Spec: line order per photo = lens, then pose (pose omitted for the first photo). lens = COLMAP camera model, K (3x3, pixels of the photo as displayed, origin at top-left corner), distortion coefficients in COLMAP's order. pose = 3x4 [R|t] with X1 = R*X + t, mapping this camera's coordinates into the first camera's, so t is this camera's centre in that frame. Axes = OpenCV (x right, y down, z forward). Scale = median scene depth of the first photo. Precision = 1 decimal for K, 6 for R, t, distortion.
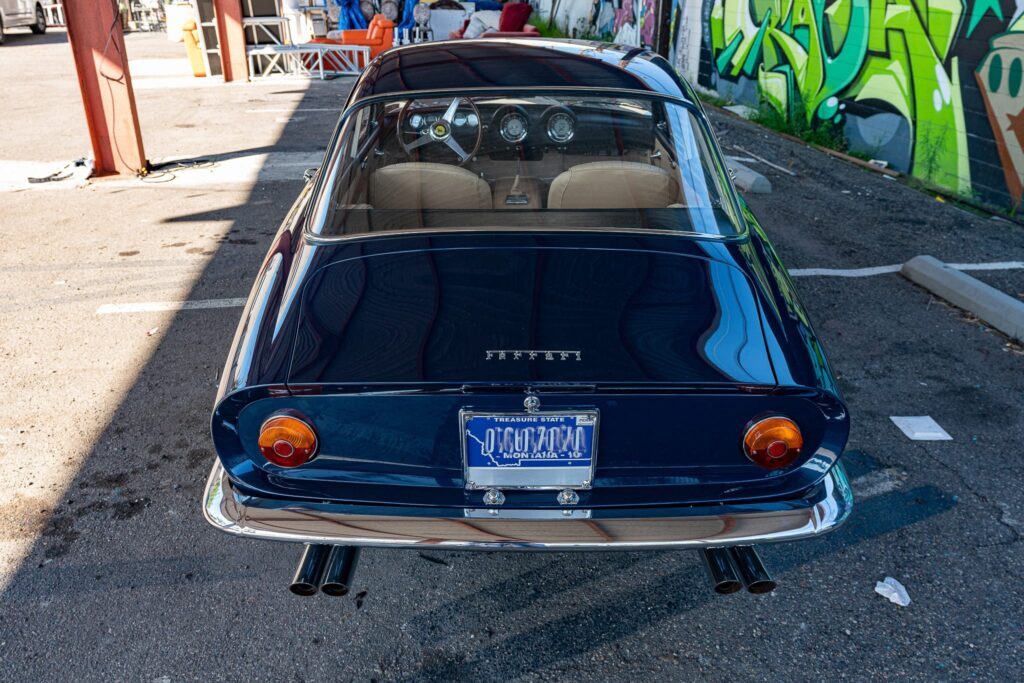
lens RADIAL K [[752.0, 0, 511.6], [0, 752.0, 336.2], [0, 0, 1]] dist [-0.006249, 0.016141]
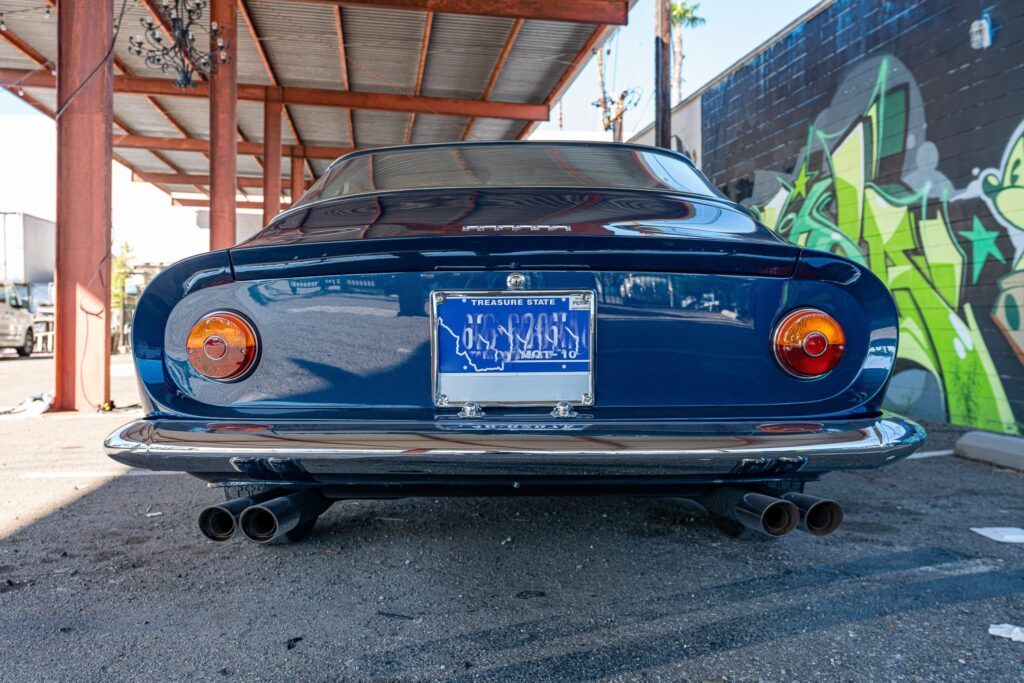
lens RADIAL K [[838.9, 0, 513.1], [0, 838.9, 341.3], [0, 0, 1]] dist [0.002756, 0.007788]
pose [[0.999943, -0.010692, 0.000526, 0.005642], [0.009949, 0.910043, -0.414395, 0.136441], [0.003952, 0.414376, 0.910097, 0.041203]]
